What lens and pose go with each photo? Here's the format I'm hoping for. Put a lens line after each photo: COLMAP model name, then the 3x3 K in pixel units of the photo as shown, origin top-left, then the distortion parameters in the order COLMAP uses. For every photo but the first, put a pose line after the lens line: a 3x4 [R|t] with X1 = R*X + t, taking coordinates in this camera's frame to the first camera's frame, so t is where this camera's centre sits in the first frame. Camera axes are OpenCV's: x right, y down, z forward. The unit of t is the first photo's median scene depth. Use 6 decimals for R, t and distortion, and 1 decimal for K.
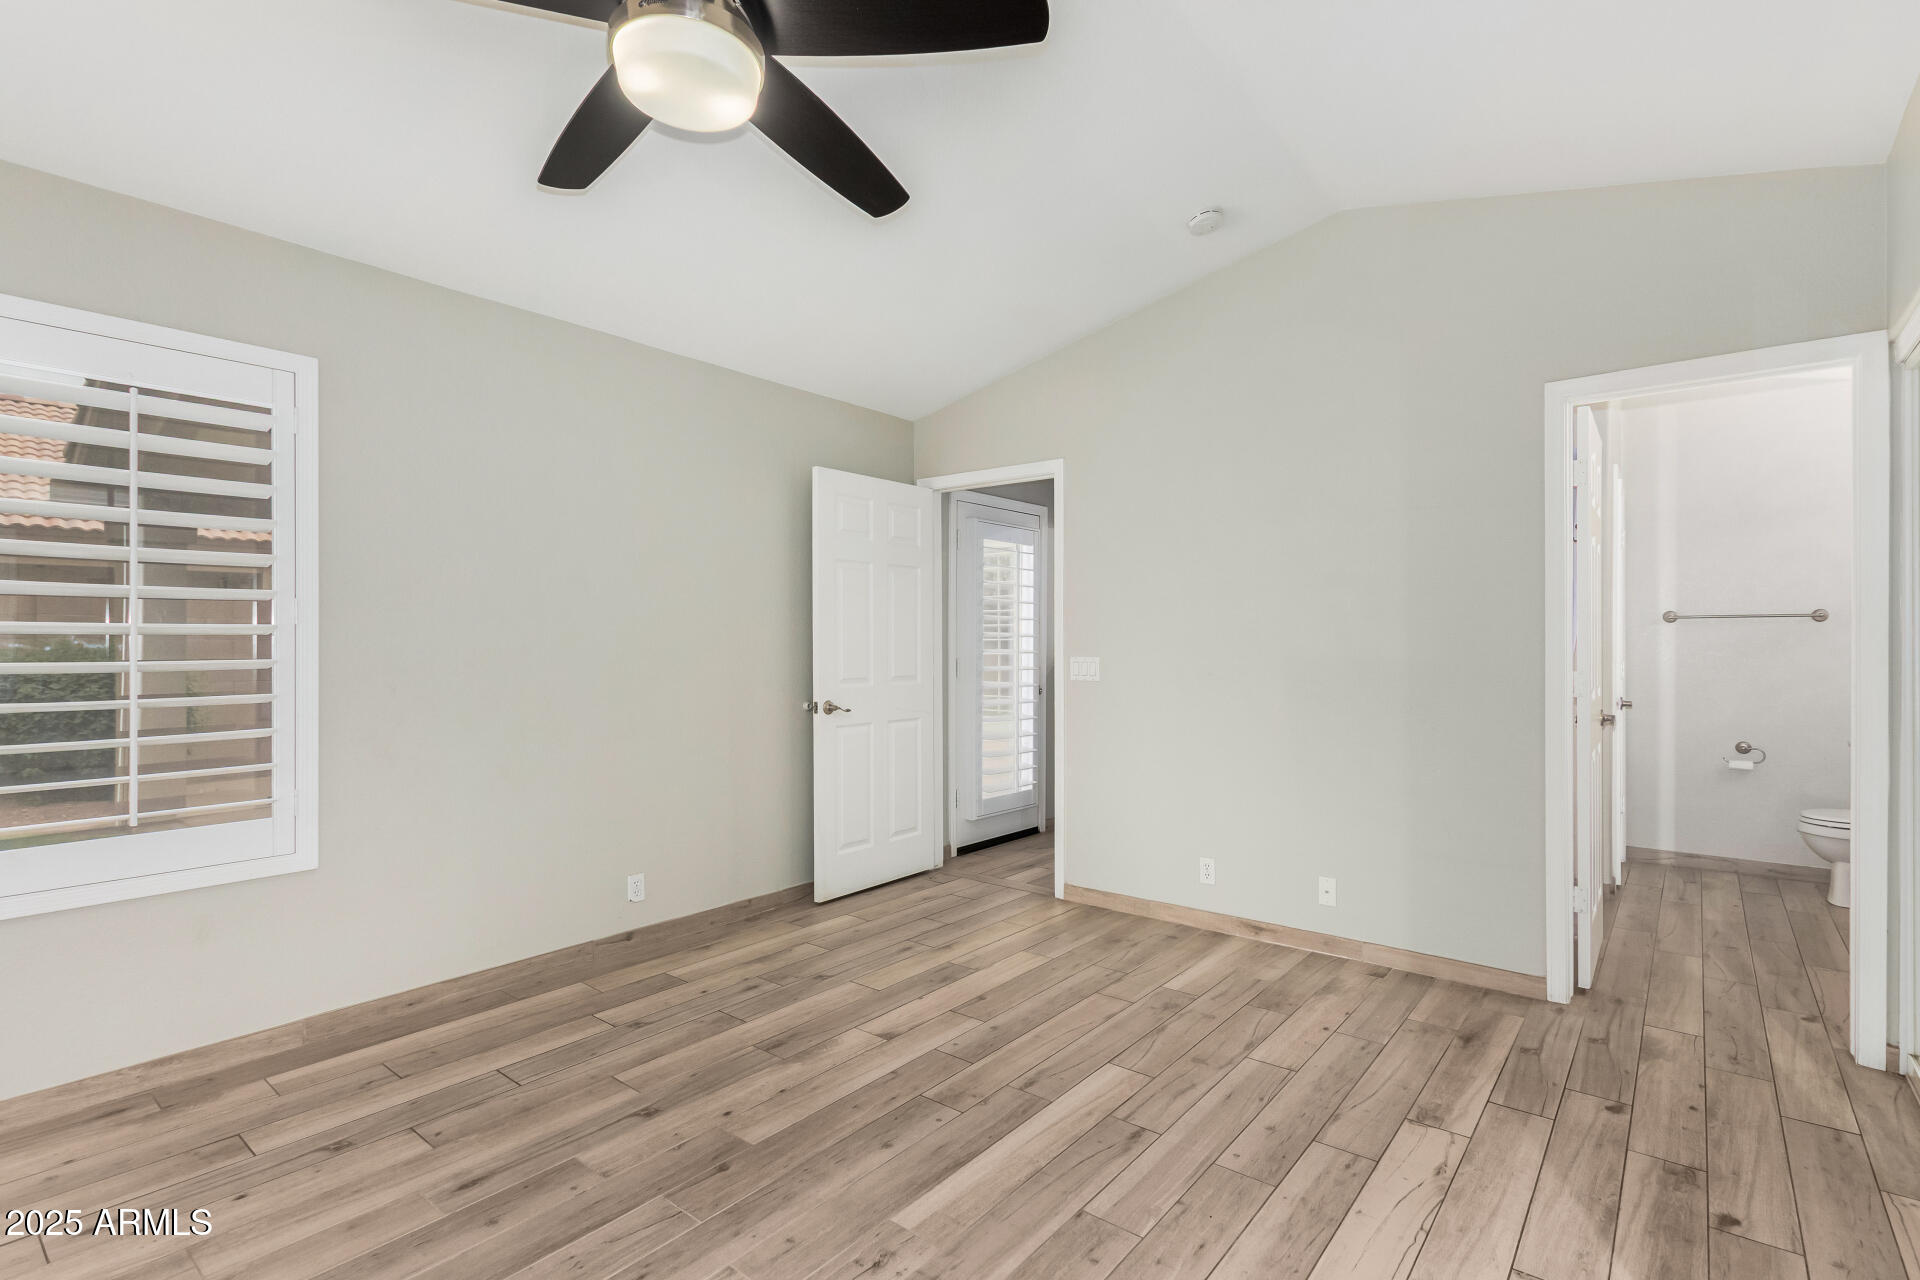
lens RADIAL K [[913.9, 0, 971.2], [0, 913.9, 650.4], [0, 0, 1]] dist [0.001253, -0.001375]
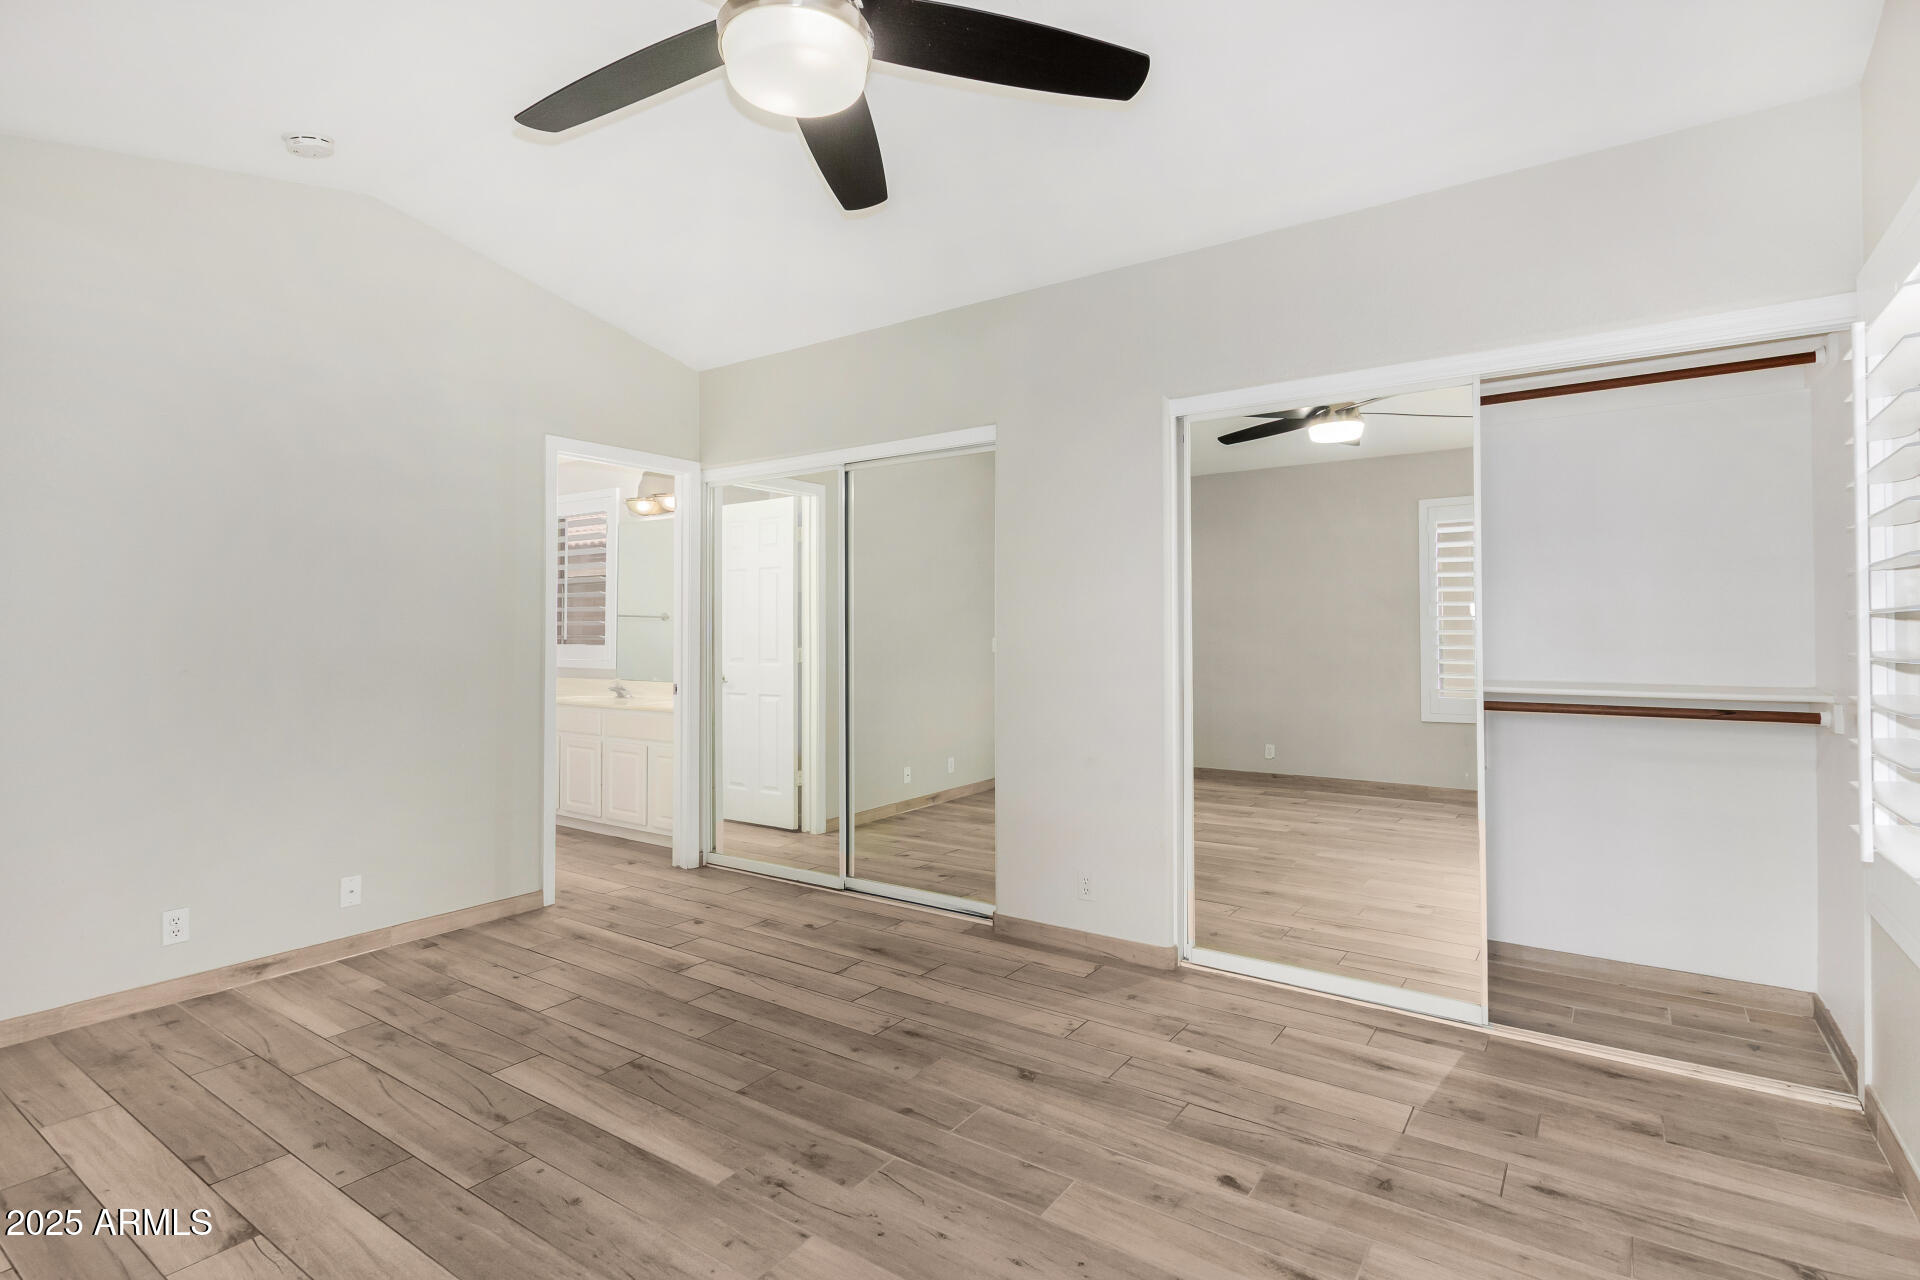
lens RADIAL K [[913.9, 0, 971.2], [0, 913.9, 650.4], [0, 0, 1]] dist [0.001253, -0.001375]
pose [[-0.078815, -0.016455, 0.996753, -0.715192], [0.007183, 0.999828, 0.017073, -0.001060], [-0.996863, 0.008506, -0.078683, 0.494279]]
